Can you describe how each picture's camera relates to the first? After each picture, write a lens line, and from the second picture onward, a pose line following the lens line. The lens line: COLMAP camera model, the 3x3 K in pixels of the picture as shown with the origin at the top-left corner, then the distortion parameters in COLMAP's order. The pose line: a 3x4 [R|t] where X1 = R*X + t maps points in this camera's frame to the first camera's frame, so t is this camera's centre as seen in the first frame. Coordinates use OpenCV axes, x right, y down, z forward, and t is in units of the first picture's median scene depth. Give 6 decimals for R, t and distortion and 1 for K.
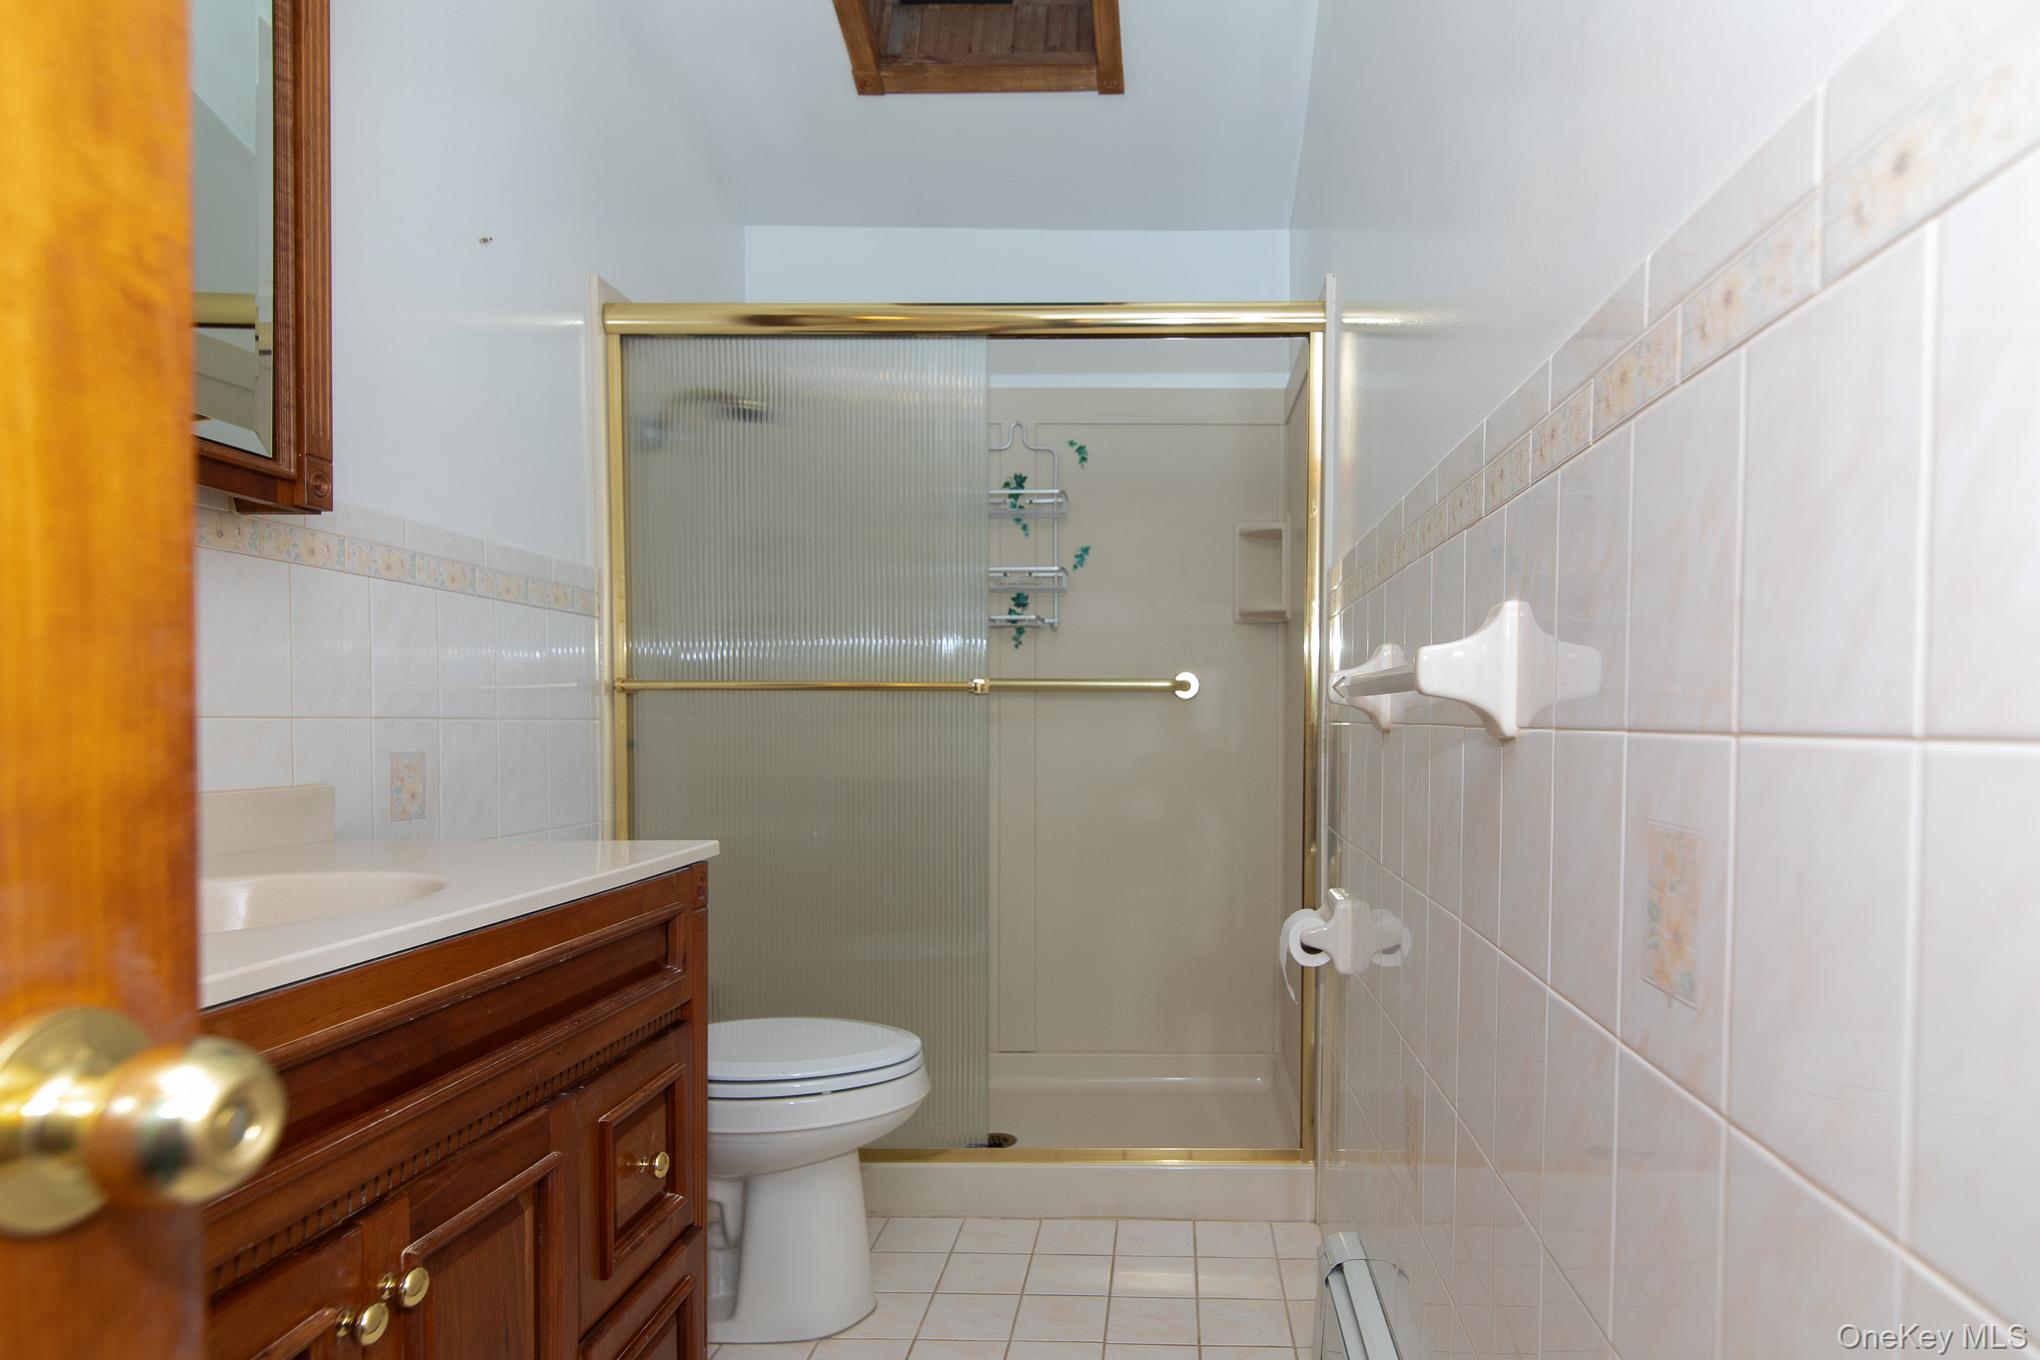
lens RADIAL K [[1138.1, 0, 1011.5], [0, 1138.1, 662.4], [0, 0, 1]] dist [0.000211, -0.001210]
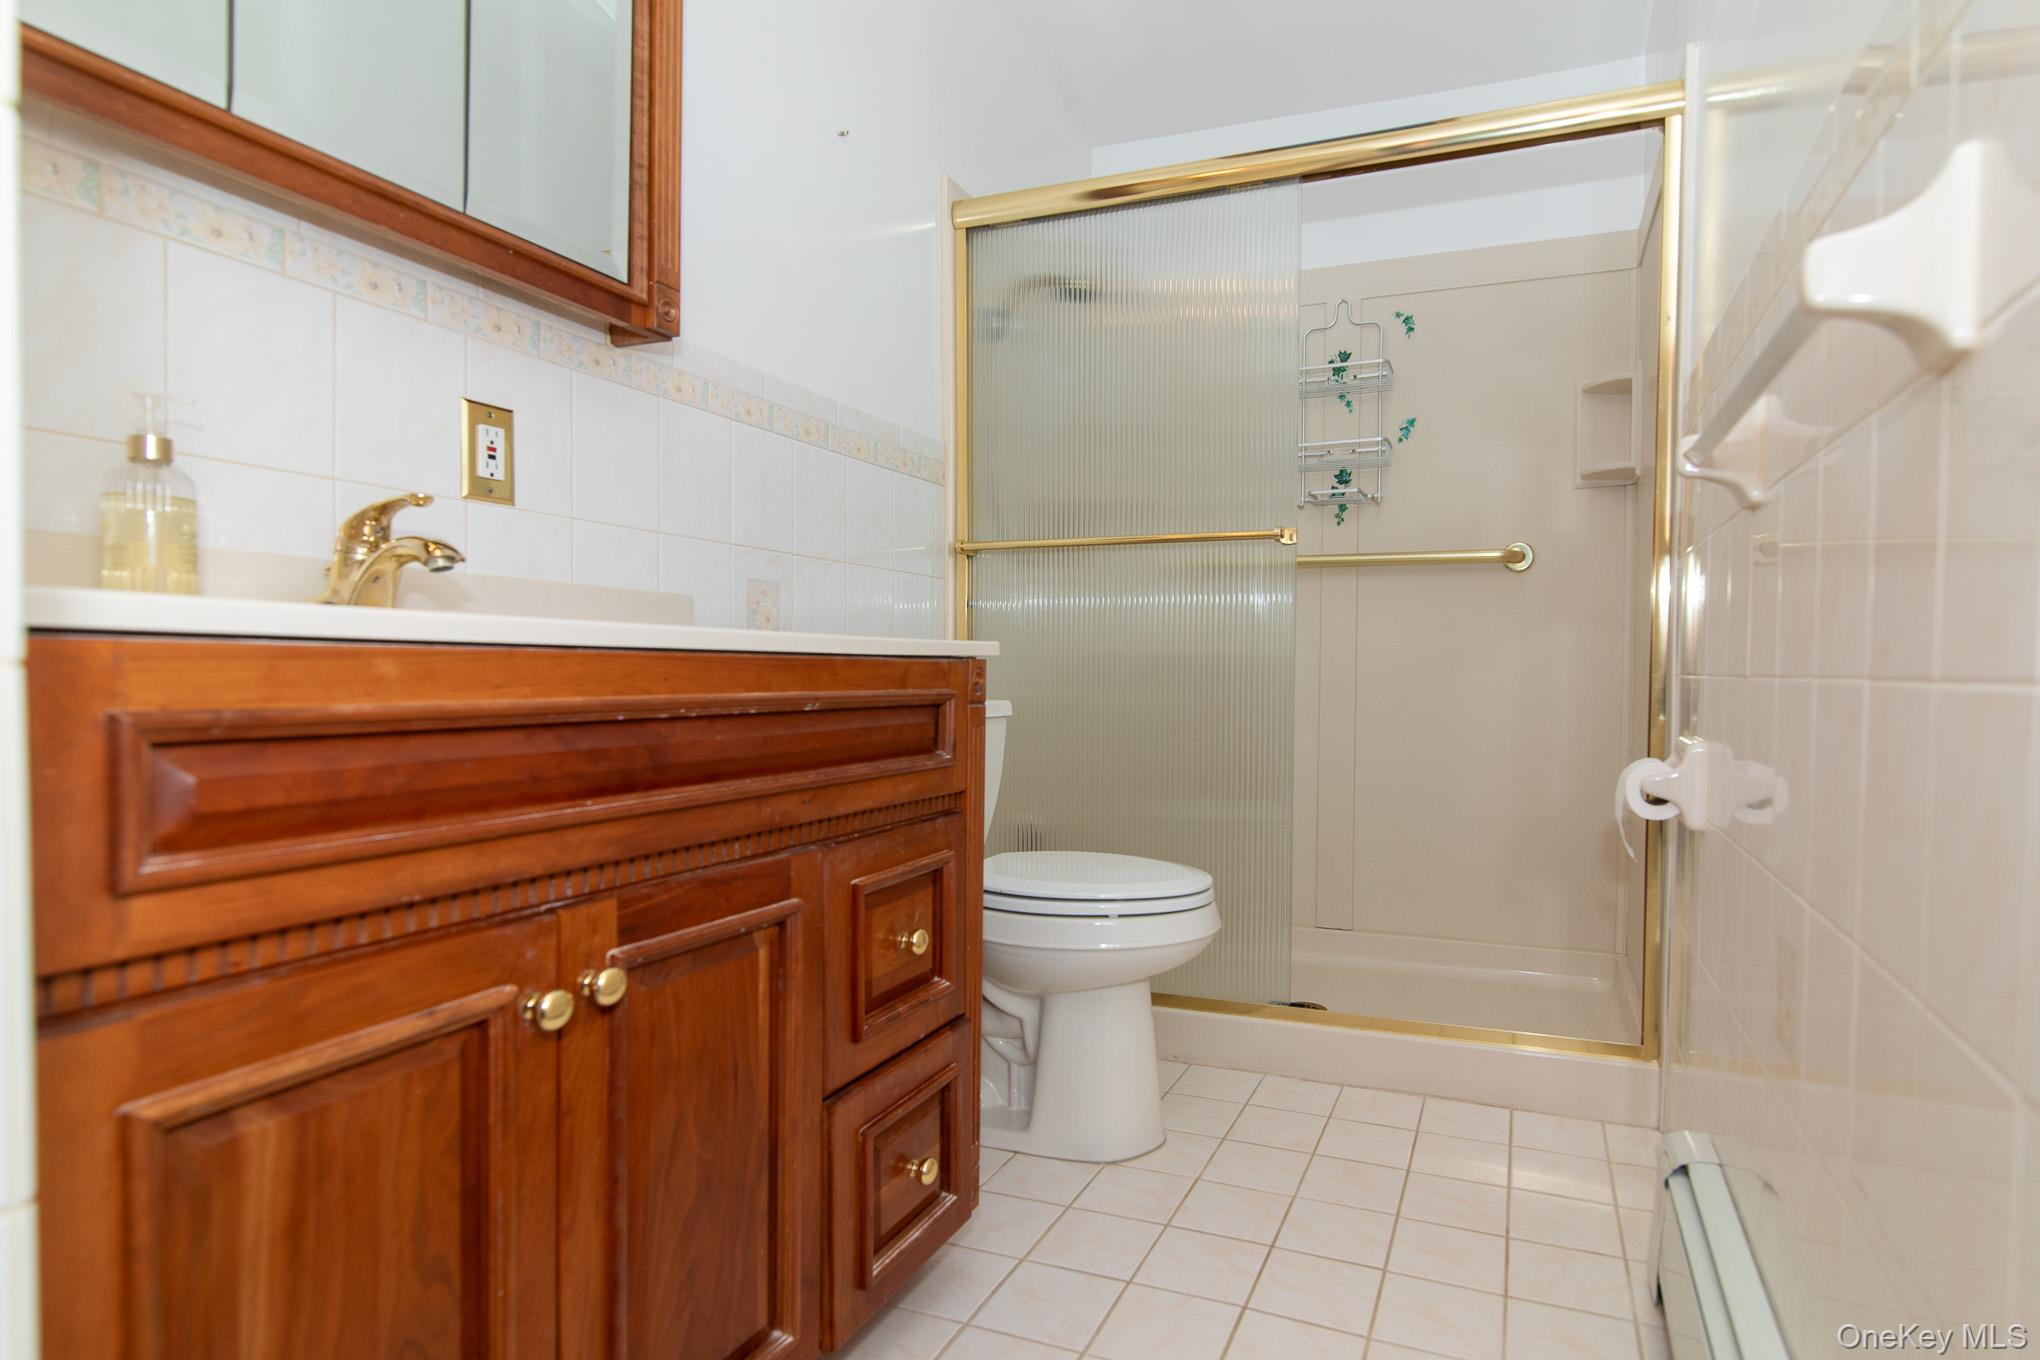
lens RADIAL K [[915.9, 0, 1139.8], [0, 915.9, 681.6], [0, 0, 1]] dist [-0.000535, -0.000321]
pose [[0.960810, 0.015892, -0.276750, 0.081745], [-0.018818, 0.999792, -0.007920, 0.179781], [0.276567, 0.012818, 0.960909, 0.230350]]
